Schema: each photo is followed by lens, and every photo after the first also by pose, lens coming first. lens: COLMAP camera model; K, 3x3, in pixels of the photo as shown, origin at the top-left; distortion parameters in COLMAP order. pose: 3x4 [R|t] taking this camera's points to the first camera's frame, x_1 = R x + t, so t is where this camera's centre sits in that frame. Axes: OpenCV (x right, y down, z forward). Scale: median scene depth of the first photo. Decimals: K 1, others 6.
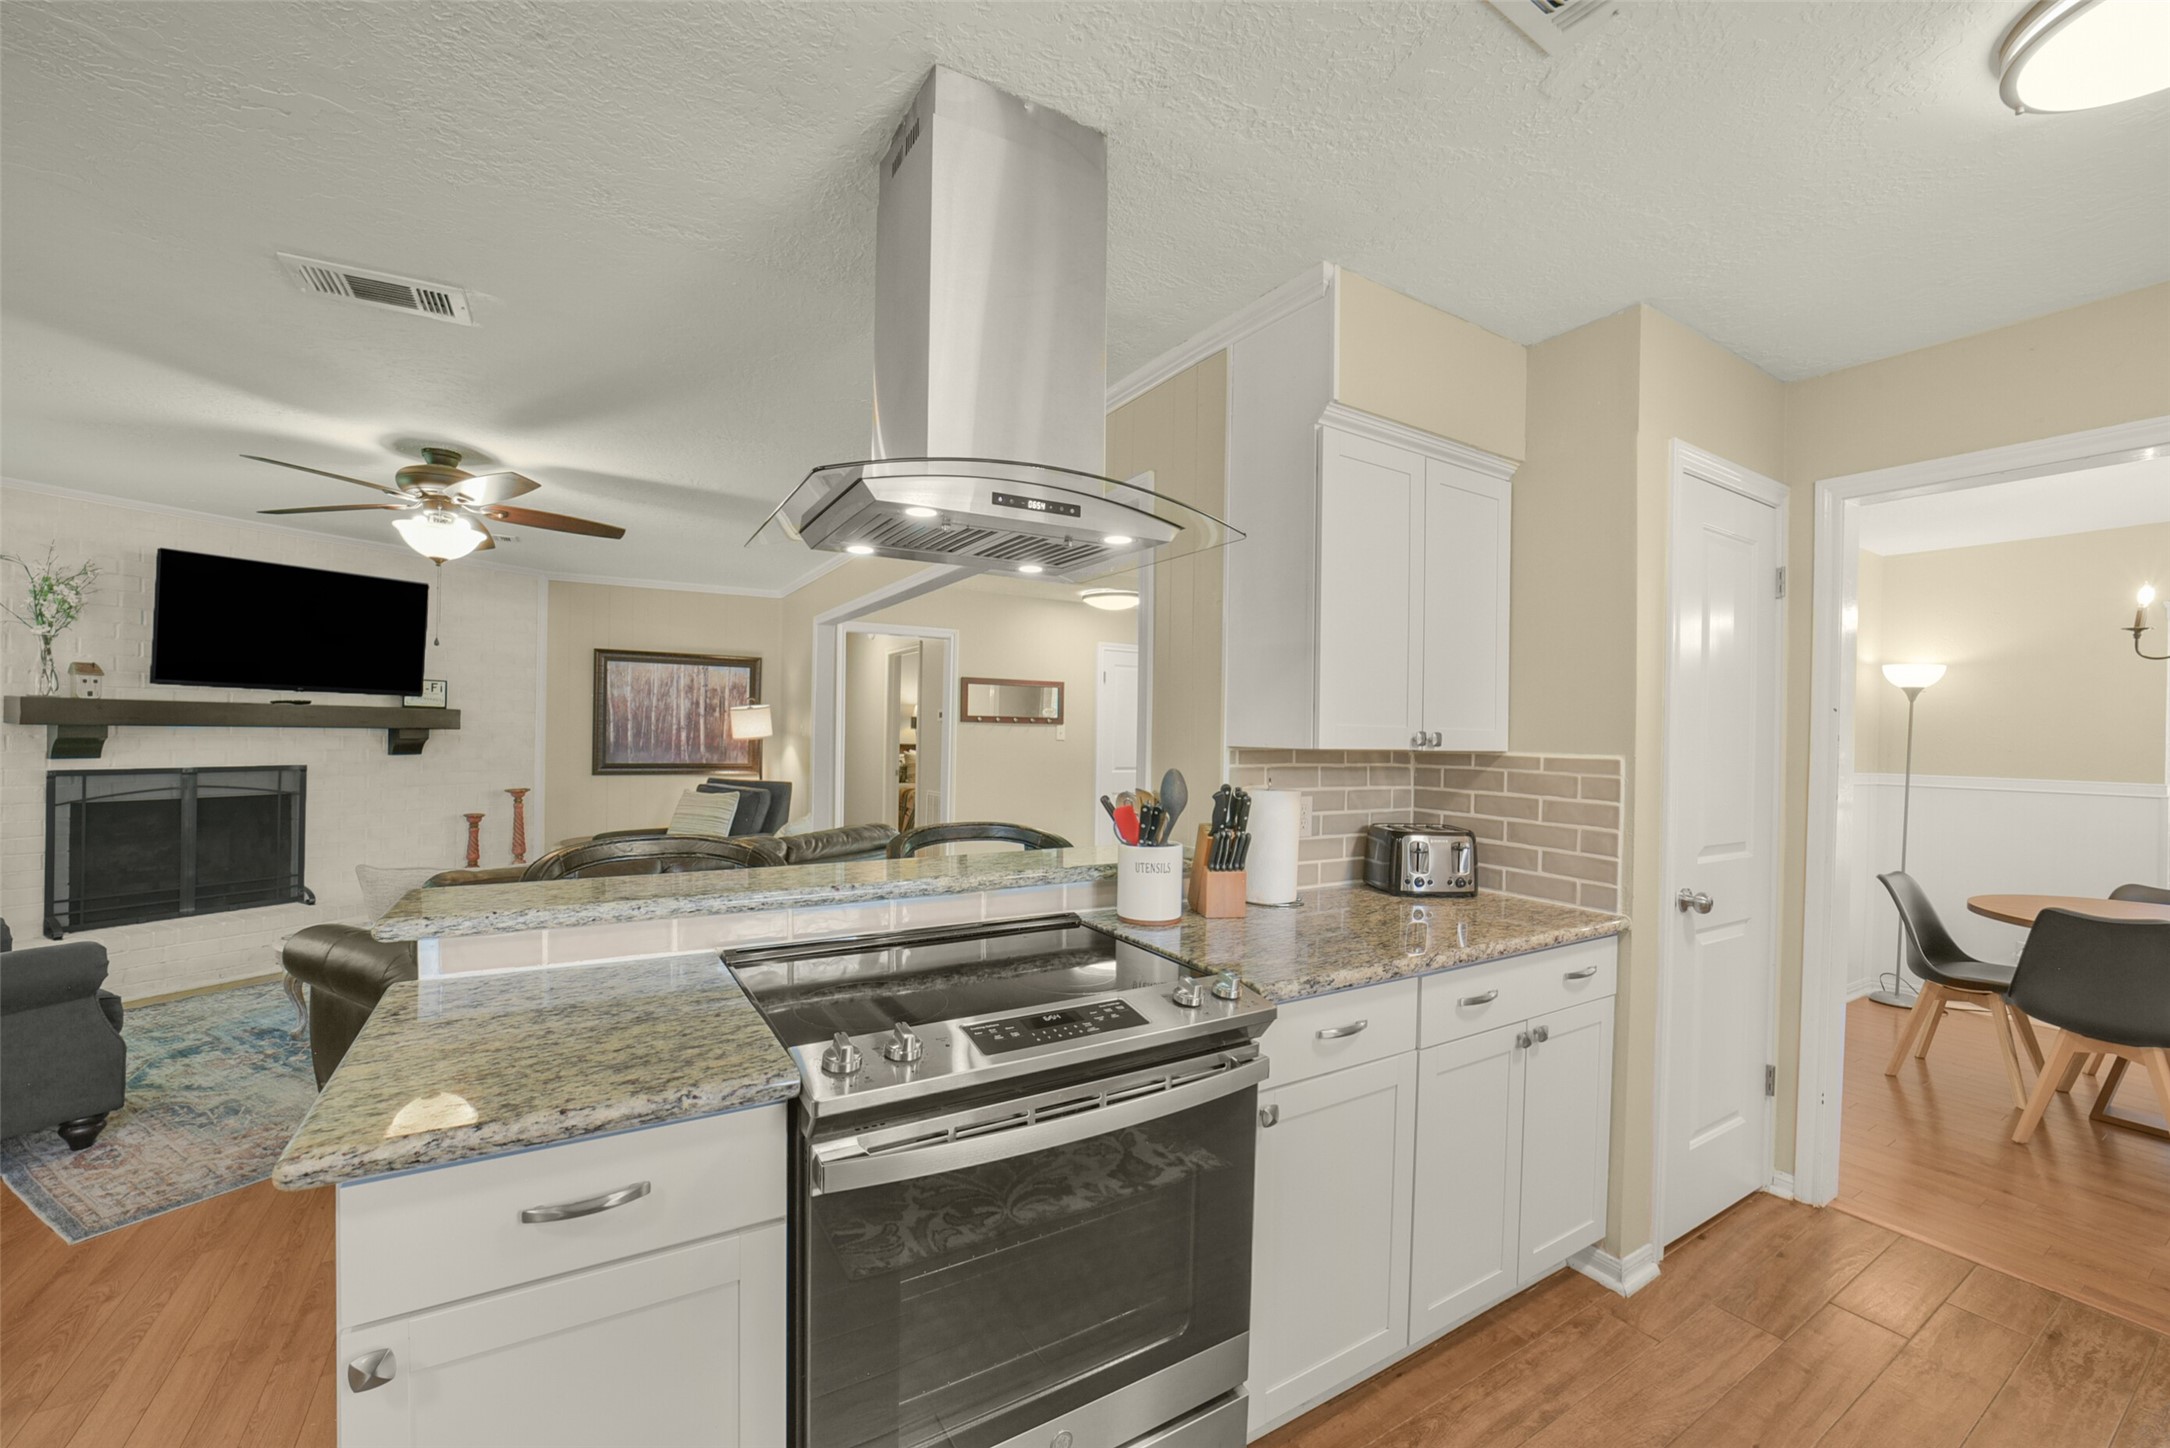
lens RADIAL K [[869.2, 0, 1084.0], [0, 869.2, 737.3], [0, 0, 1]] dist [-0.030184, 0.008927]
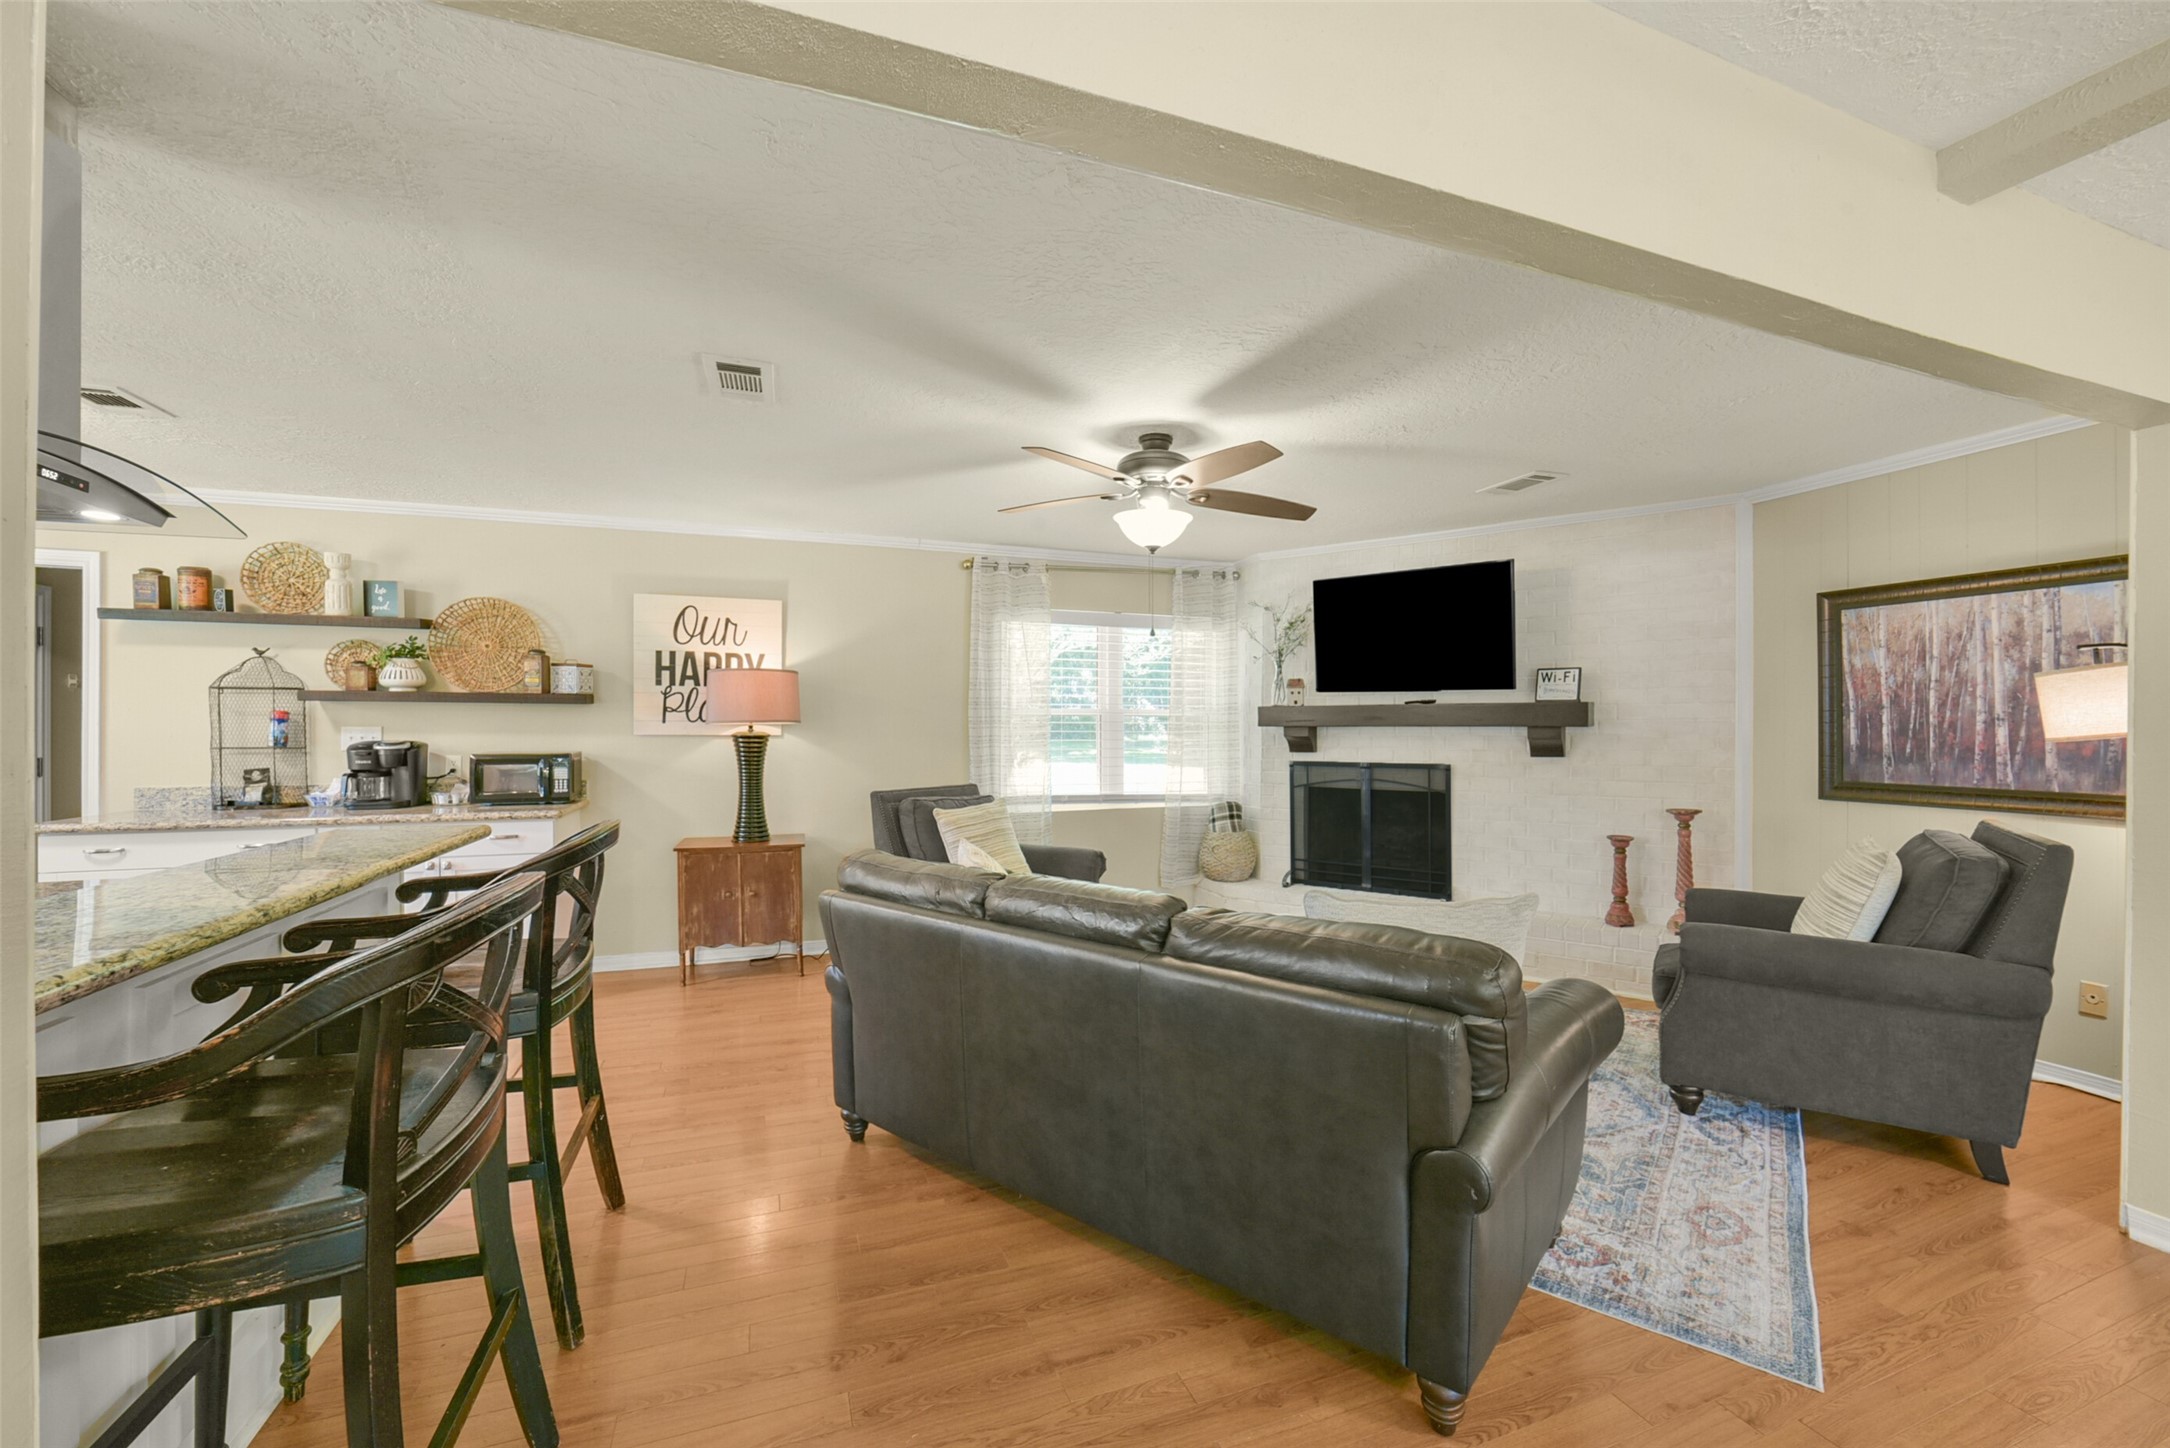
lens RADIAL K [[869.2, 0, 1081.8], [0, 869.2, 724.4], [0, 0, 1]] dist [-0.030184, 0.008927]
pose [[-0.193394, -0.019763, -0.980922, 0.209982], [-0.008574, 0.999793, -0.018453, 0.010091], [0.981084, 0.004842, -0.193523, 0.977104]]
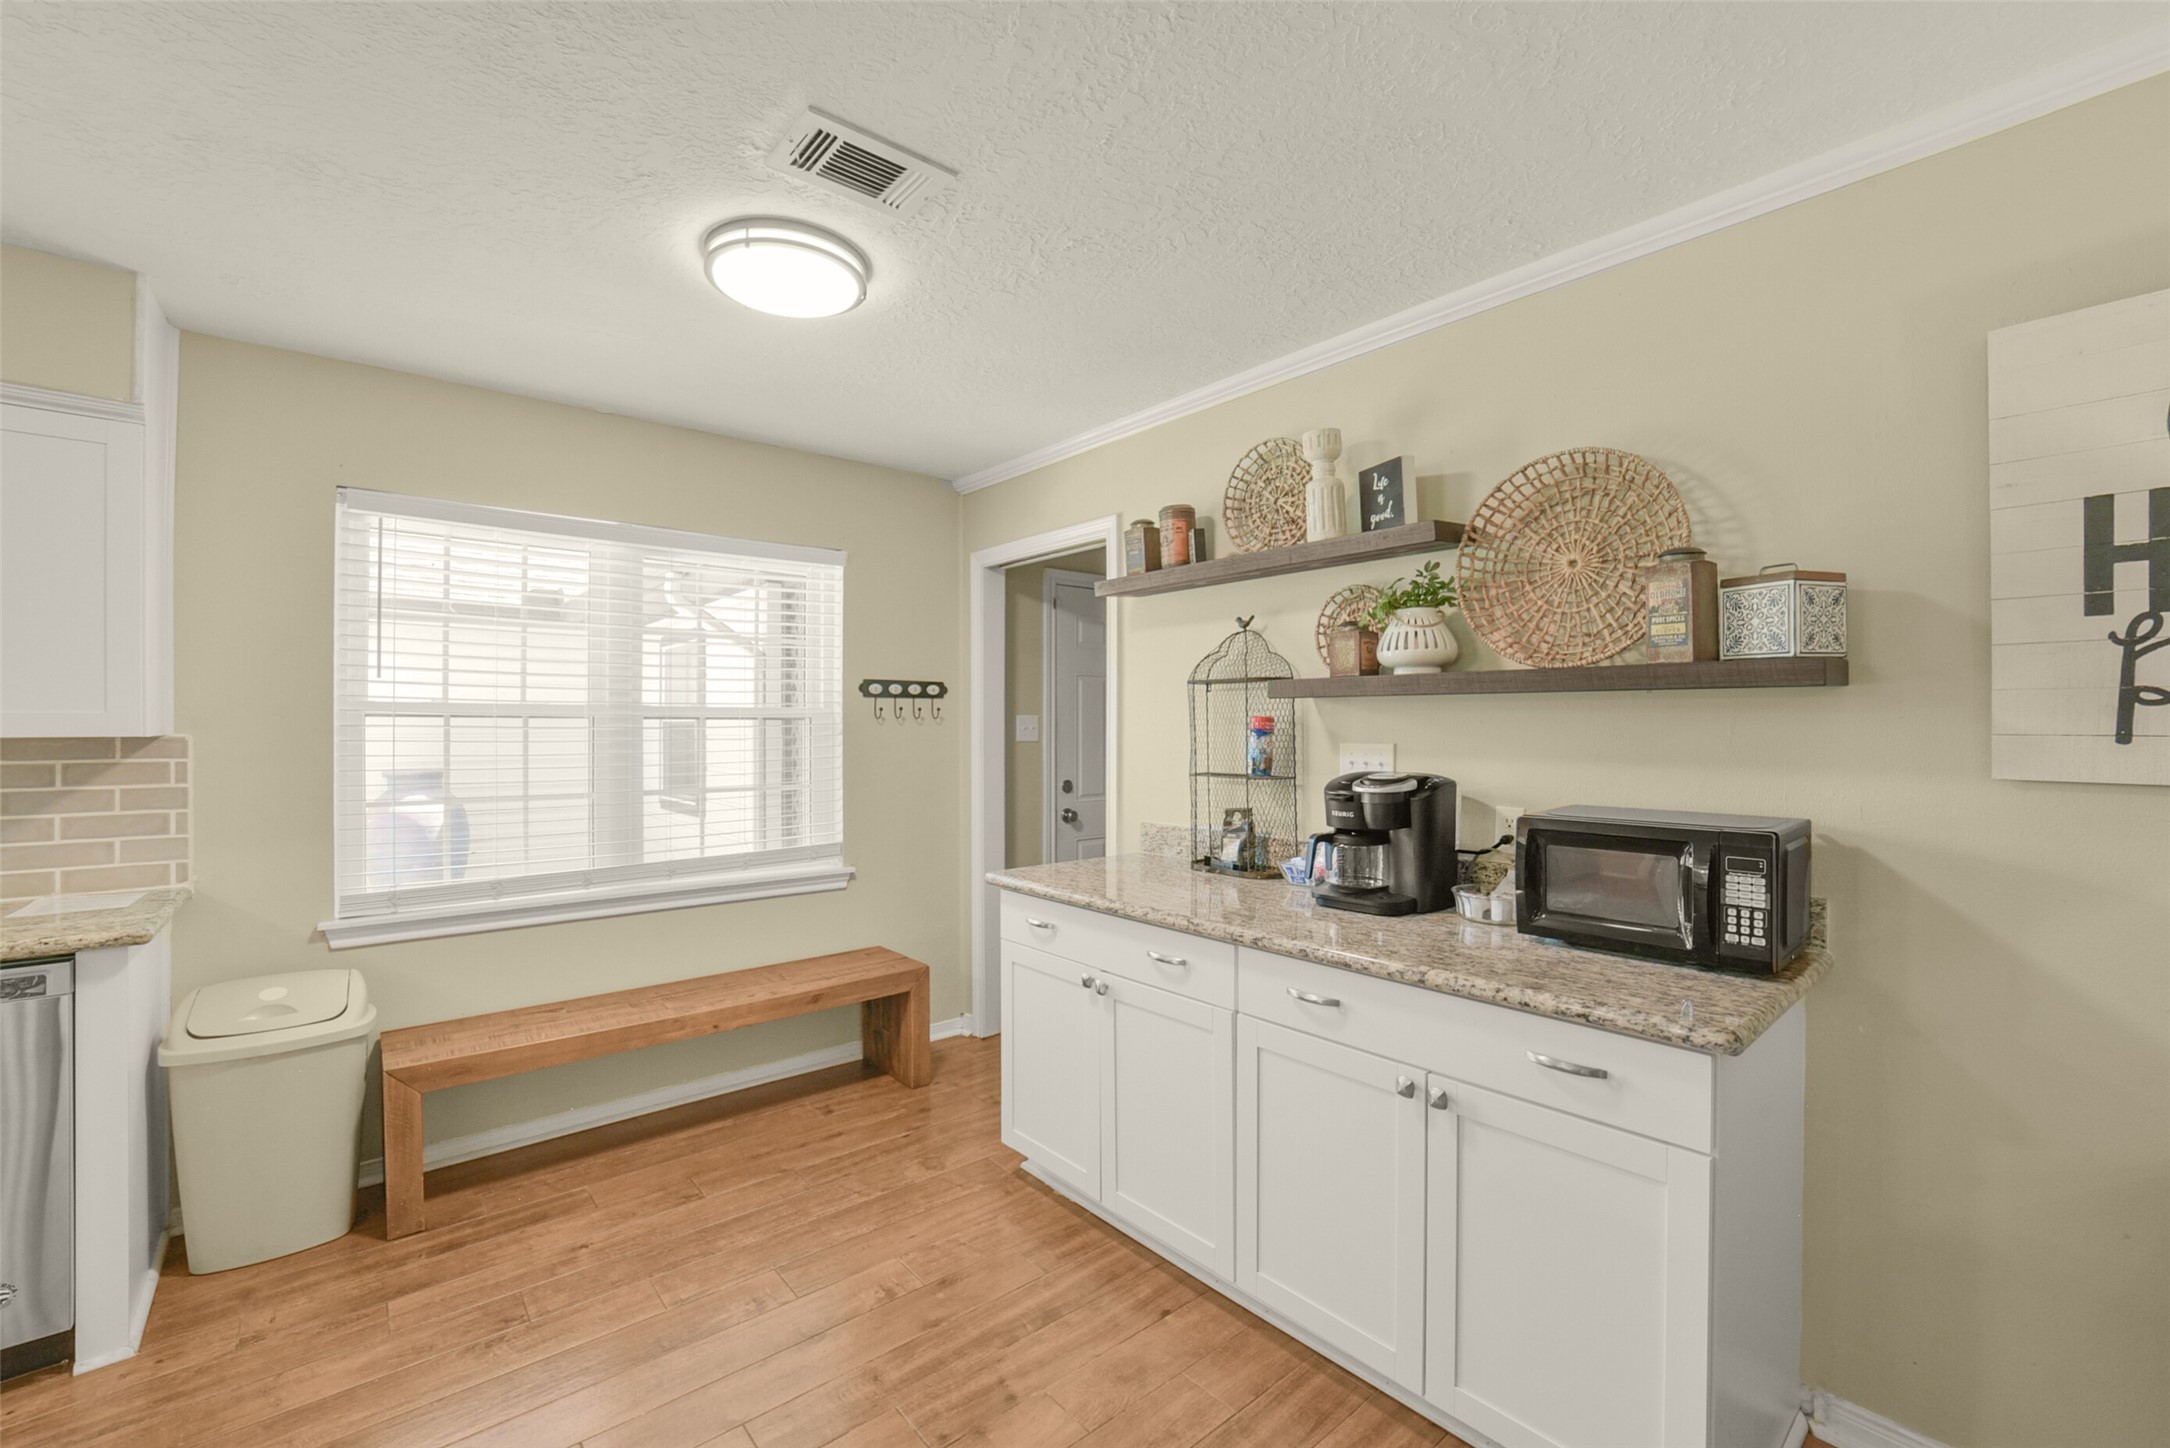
lens RADIAL K [[899.8, 0, 1092.2], [0, 899.8, 724.0], [0, 0, 1]] dist [-0.022709, 0.001987]
pose [[-0.986538, -0.018585, -0.162471, -0.406812], [-0.018663, 0.999825, -0.001045, -0.009187], [0.162462, 0.002001, -0.986713, 0.438093]]
